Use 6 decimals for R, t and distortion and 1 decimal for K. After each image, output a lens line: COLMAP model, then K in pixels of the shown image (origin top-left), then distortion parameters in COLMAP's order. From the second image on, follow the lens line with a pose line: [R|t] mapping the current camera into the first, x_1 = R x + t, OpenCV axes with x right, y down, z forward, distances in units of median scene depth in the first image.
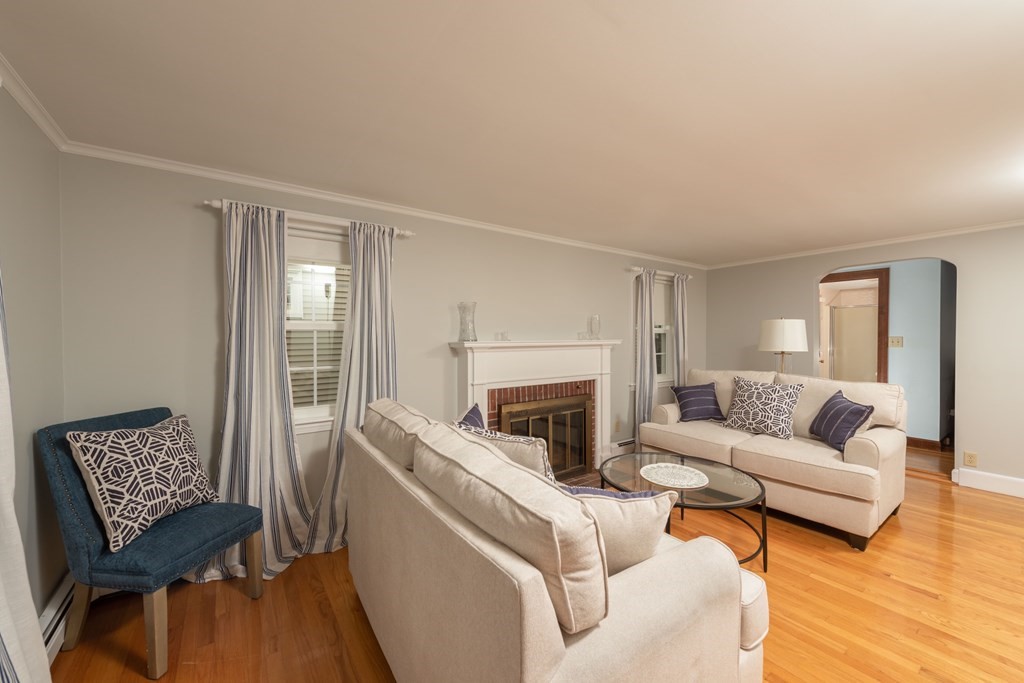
lens RADIAL K [[392.4, 0, 532.6], [0, 392.4, 343.0], [0, 0, 1]] dist [0.000864, 0.000017]
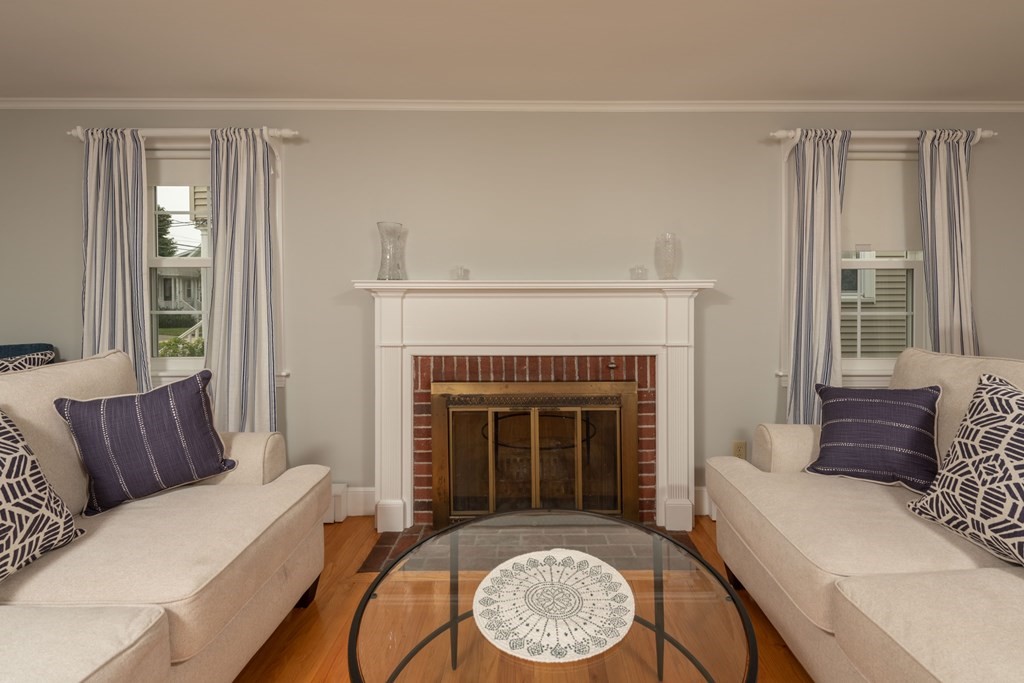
lens RADIAL K [[470.3, 0, 548.0], [0, 470.3, 306.5], [0, 0, 1]] dist [-0.000154, -0.000670]
pose [[0.803113, 0.012079, -0.595705, 0.473769], [-0.010956, 0.999925, 0.005504, 0.028015], [0.595727, 0.002106, 0.803185, 0.458953]]
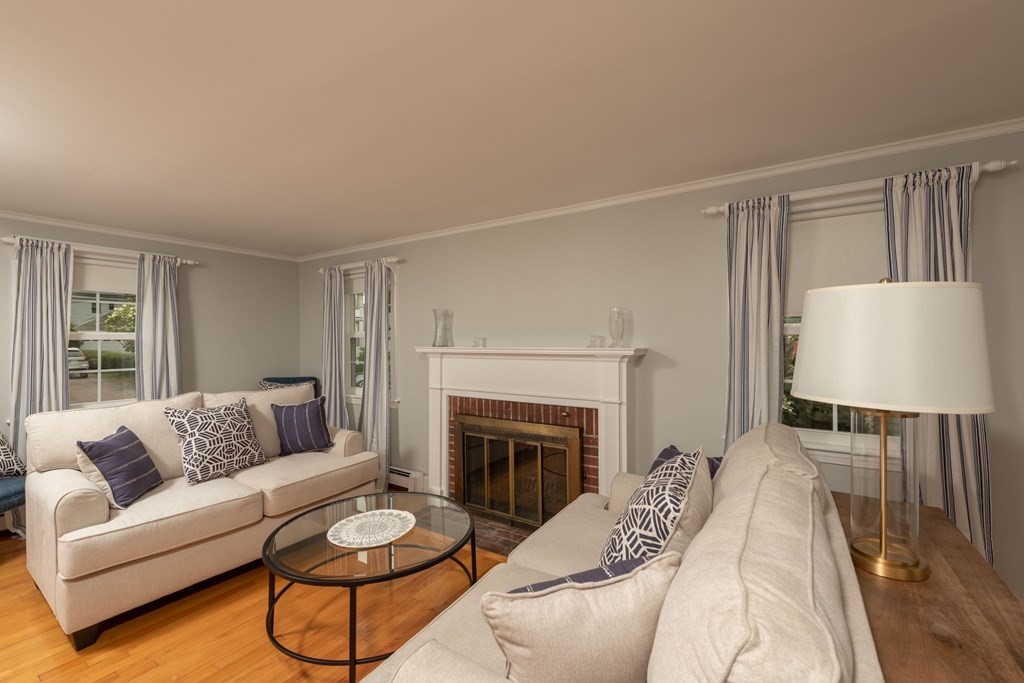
lens RADIAL K [[451.5, 0, 512.0], [0, 451.5, 341.5], [0, 0, 1]] dist [0.001473, 0.000042]
pose [[0.316904, 0.004417, -0.948447, 0.921902], [-0.012778, 0.999918, 0.000387, -0.018773], [0.948372, 0.011996, 0.316934, 0.711640]]
